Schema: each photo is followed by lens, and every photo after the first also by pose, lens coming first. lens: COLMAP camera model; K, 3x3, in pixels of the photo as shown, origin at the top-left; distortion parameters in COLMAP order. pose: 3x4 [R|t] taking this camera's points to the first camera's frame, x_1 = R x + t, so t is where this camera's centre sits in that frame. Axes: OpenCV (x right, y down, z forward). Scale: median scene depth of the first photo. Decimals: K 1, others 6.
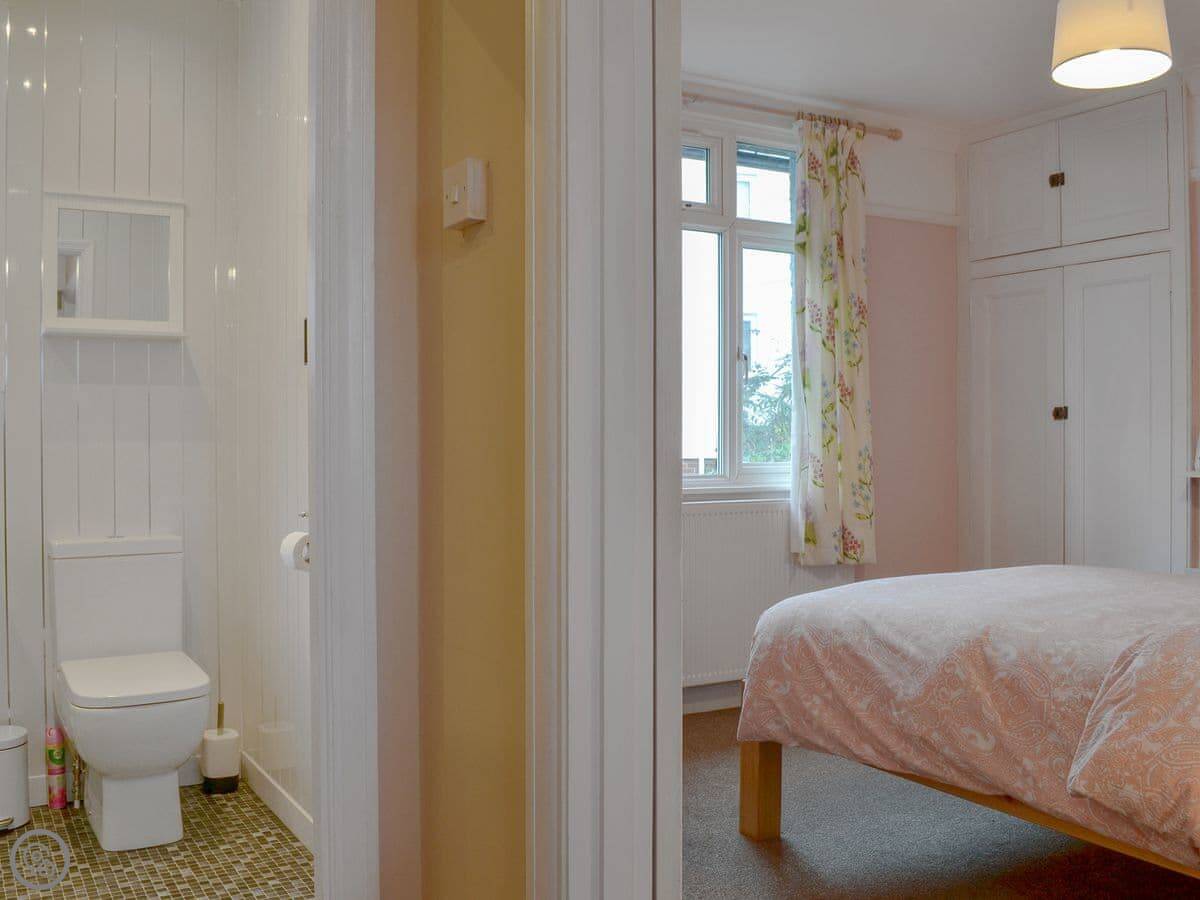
lens RADIAL K [[1108.9, 0, 608.2], [0, 1108.9, 456.4], [0, 0, 1]] dist [-0.092008, 0.017705]
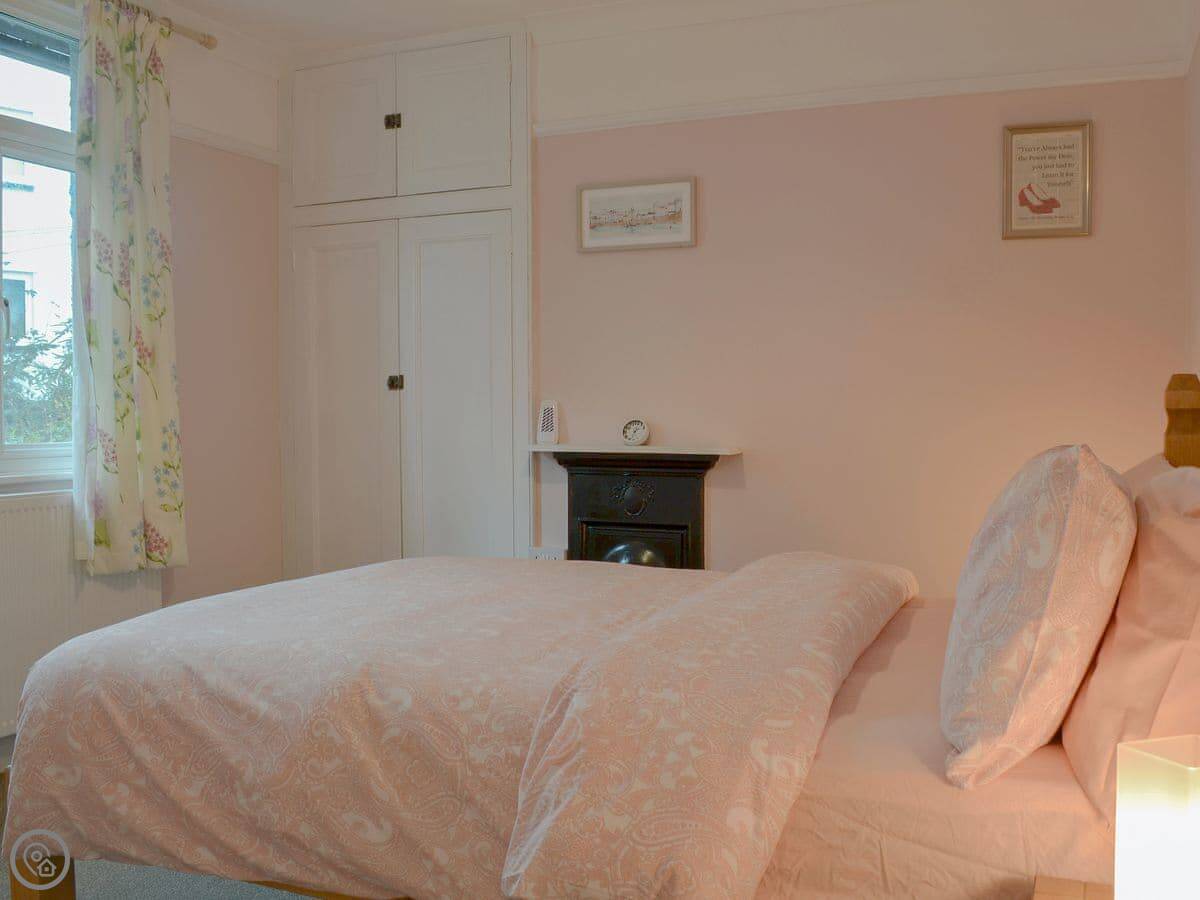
lens RADIAL K [[1108.9, 0, 608.2], [0, 1108.9, 456.4], [0, 0, 1]] dist [-0.092008, 0.017705]
pose [[0.814165, -0.022998, 0.580178, 0.031686], [0.010820, 0.999643, 0.024440, 0.000826], [-0.580533, -0.013621, 0.814123, 0.177442]]
